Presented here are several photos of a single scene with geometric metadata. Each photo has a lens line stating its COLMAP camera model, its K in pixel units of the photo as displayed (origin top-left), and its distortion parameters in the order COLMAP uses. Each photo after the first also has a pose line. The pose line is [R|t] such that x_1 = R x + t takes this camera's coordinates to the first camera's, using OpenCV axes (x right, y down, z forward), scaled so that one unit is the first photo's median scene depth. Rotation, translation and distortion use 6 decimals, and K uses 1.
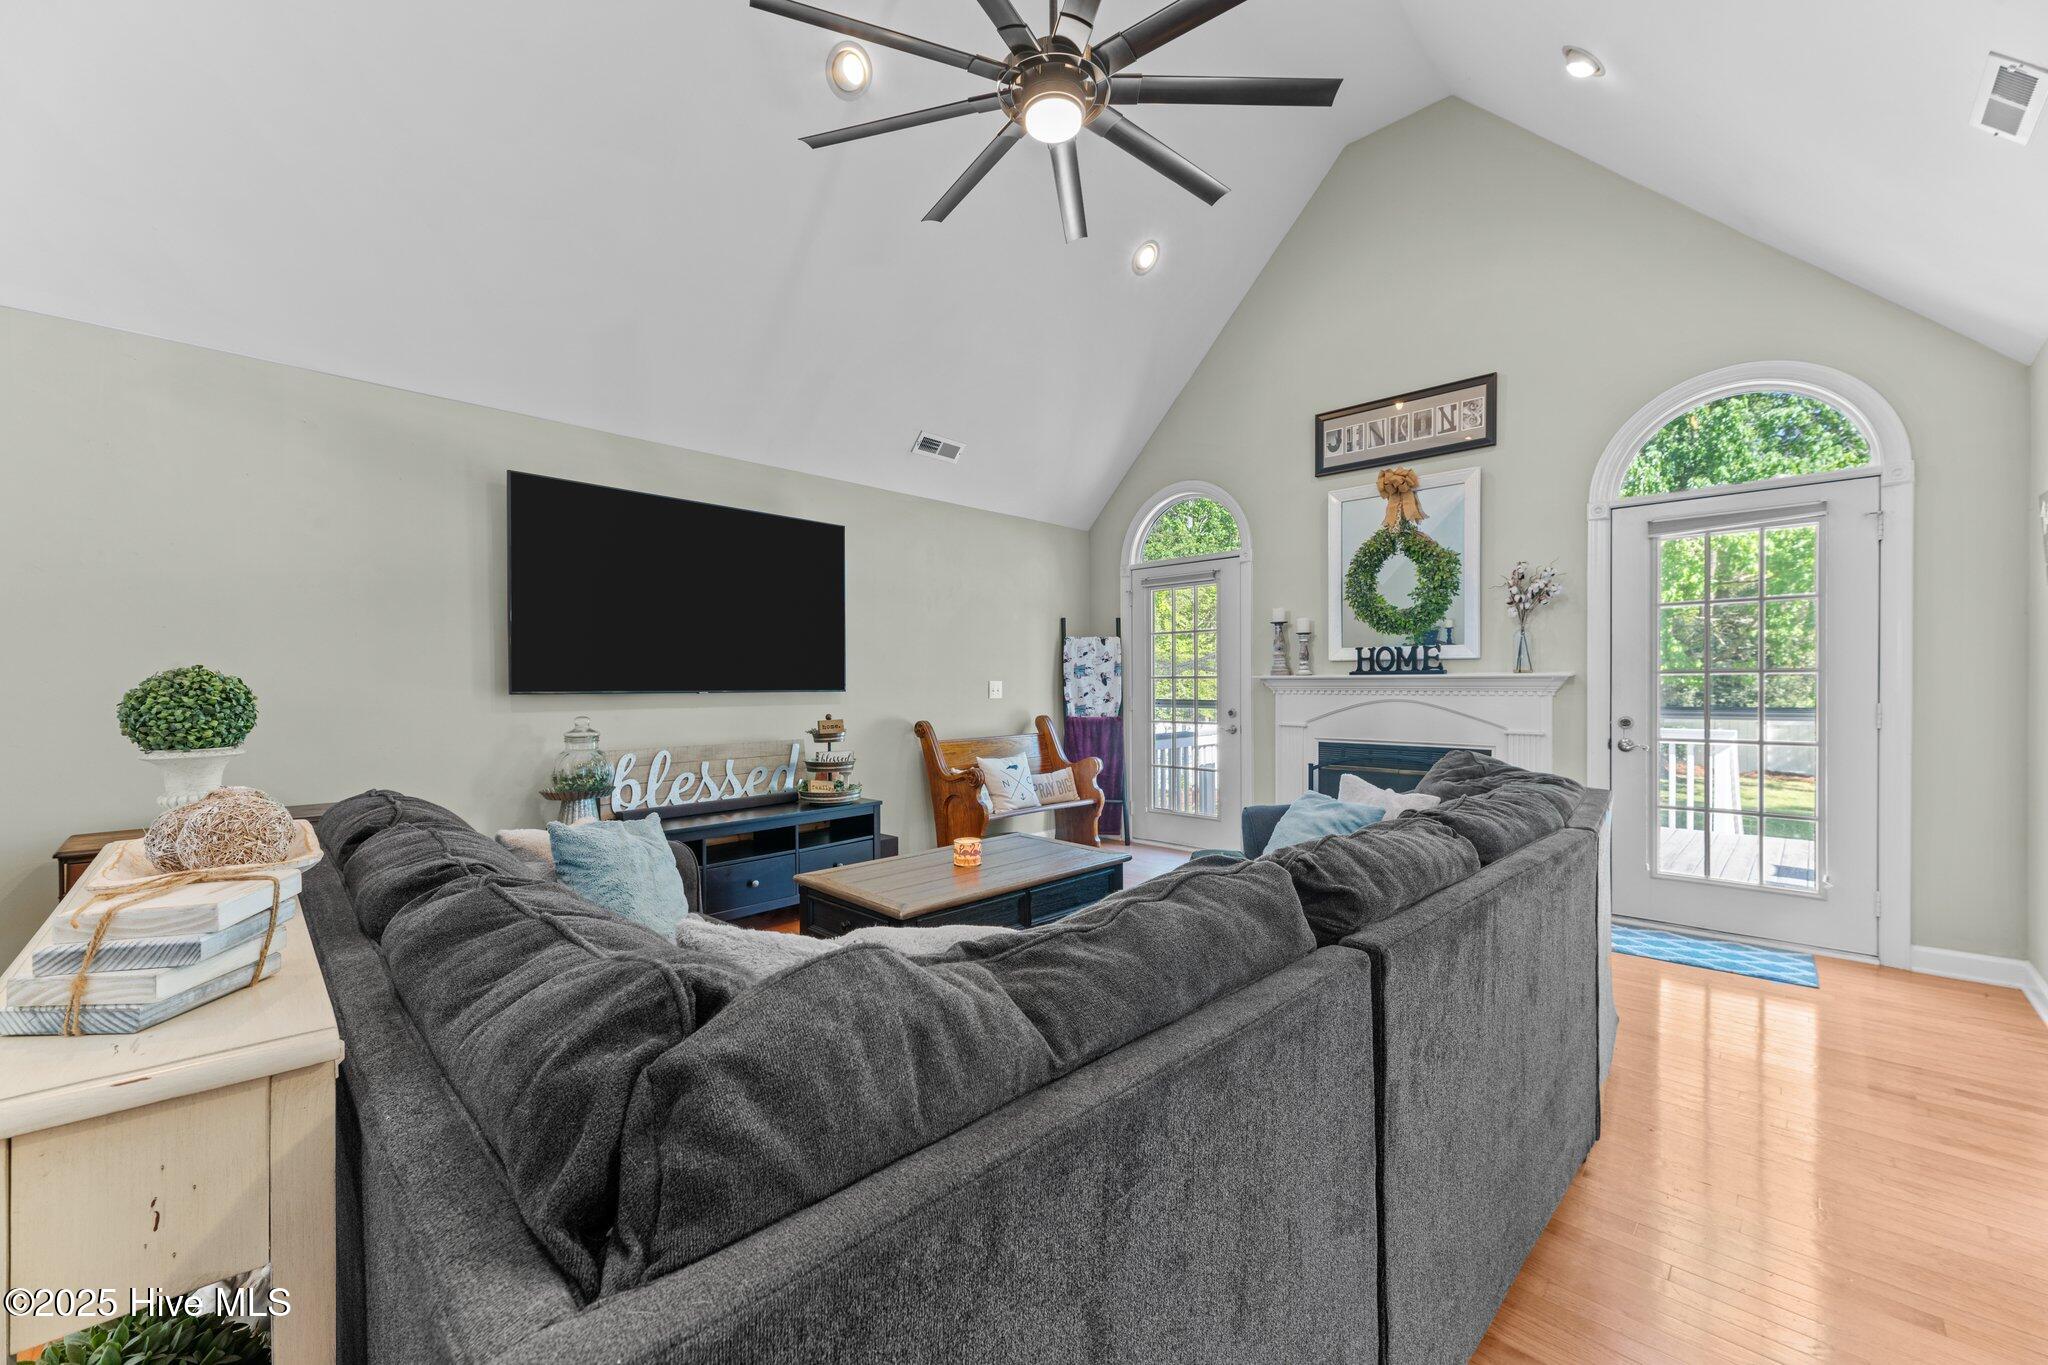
lens RADIAL K [[820.1, 0, 1025.5], [0, 820.1, 692.1], [0, 0, 1]] dist [0.013846, 0.000060]
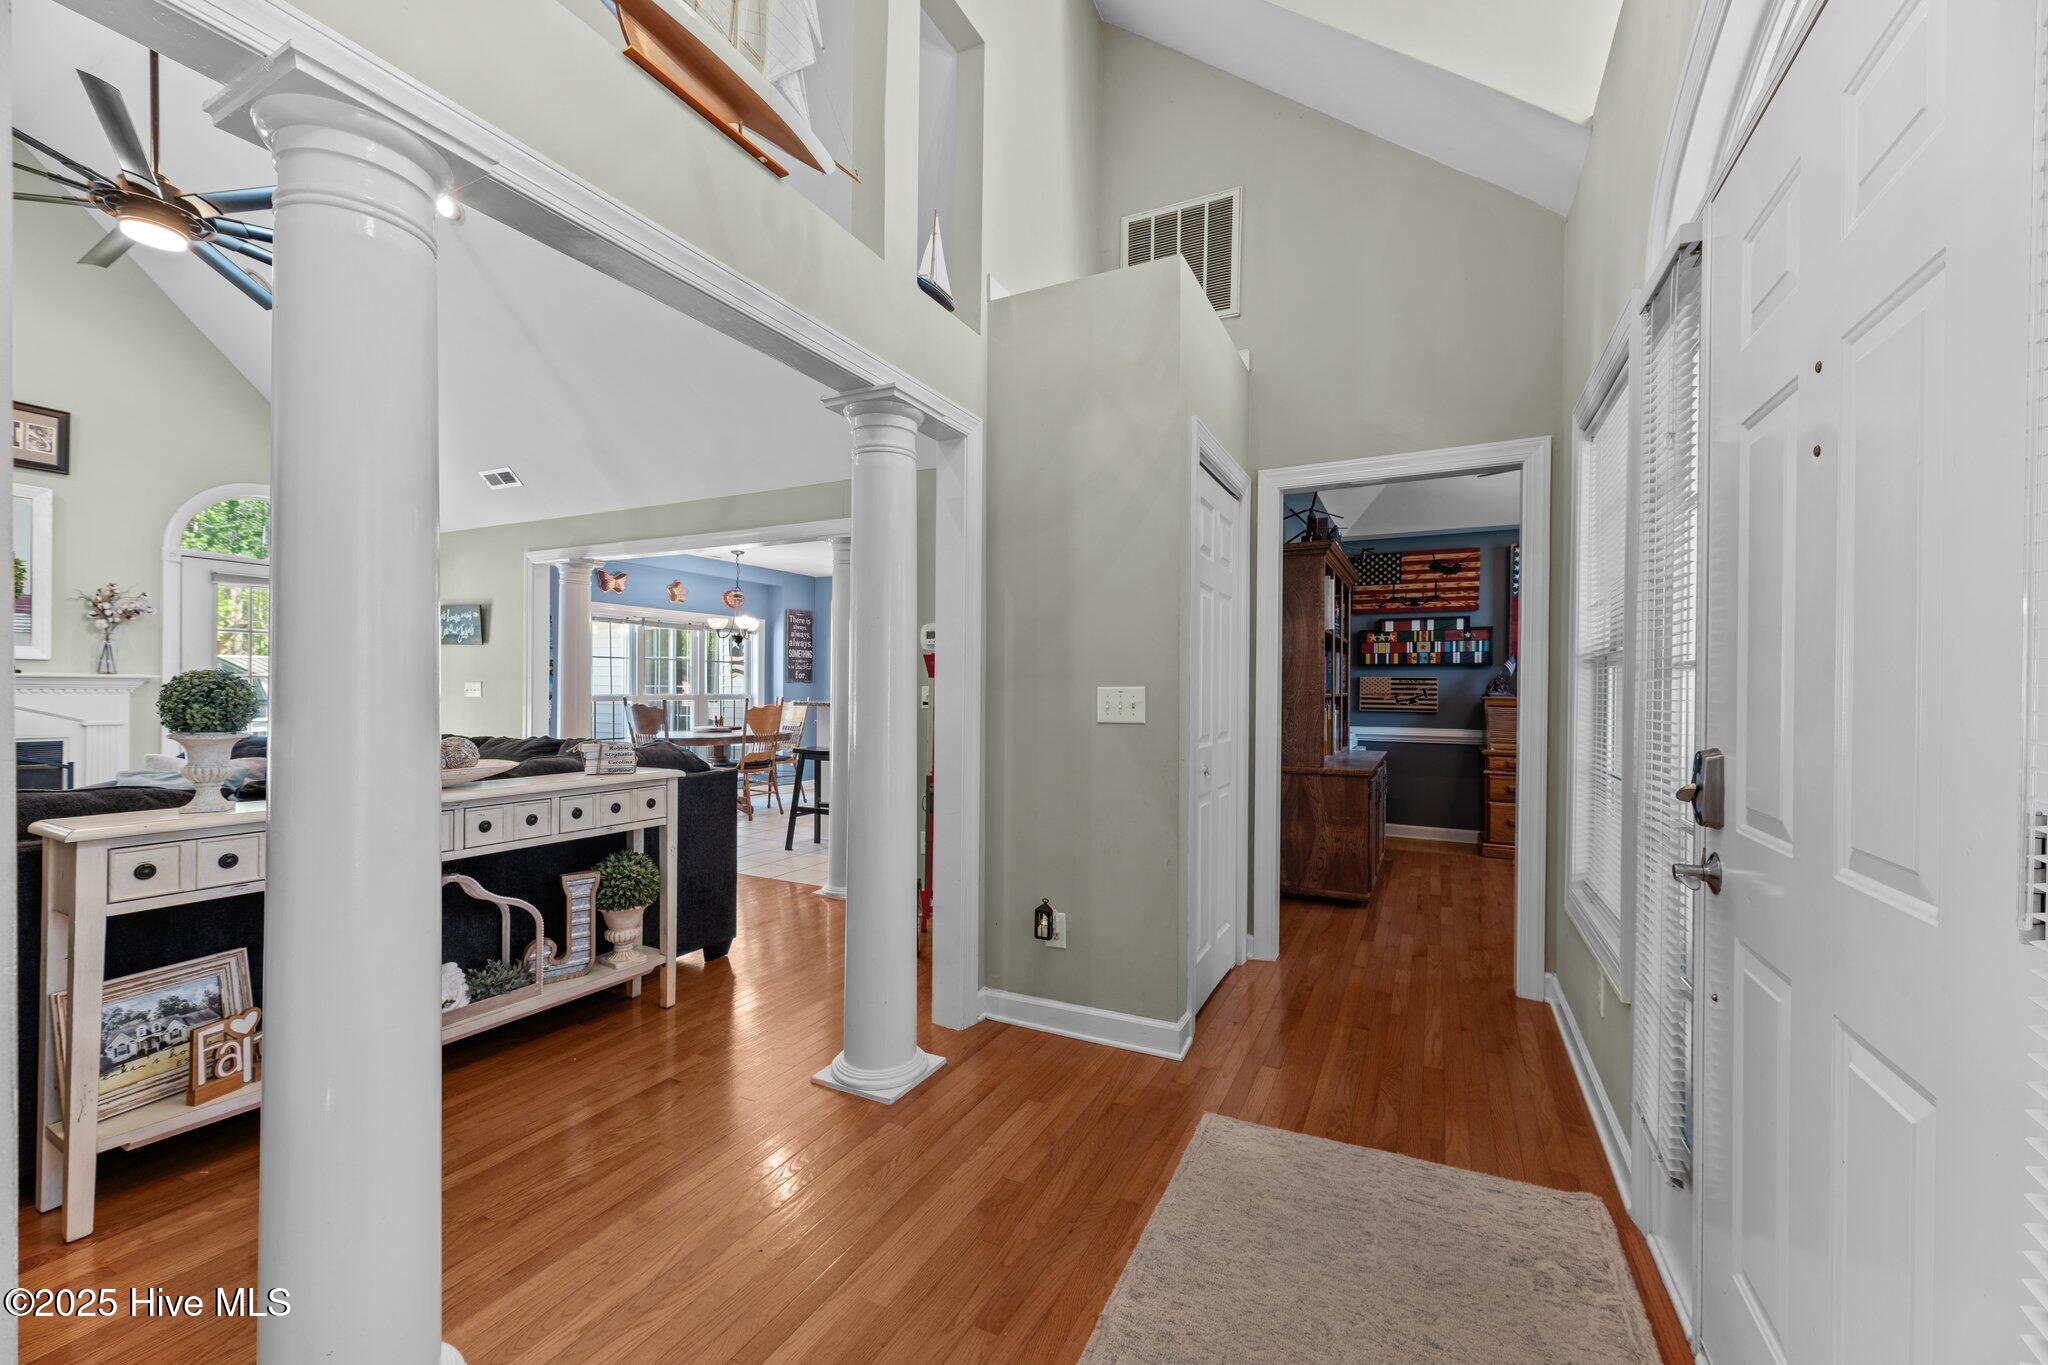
lens RADIAL K [[799.8, 0, 1027.0], [0, 799.8, 686.1], [0, 0, 1]] dist [0.003358, 0.000019]
pose [[-0.300447, 0.005548, 0.953782, -0.828840], [0.000090, 0.999983, -0.005789, 0.000815], [-0.953798, -0.001653, -0.300443, 0.058451]]
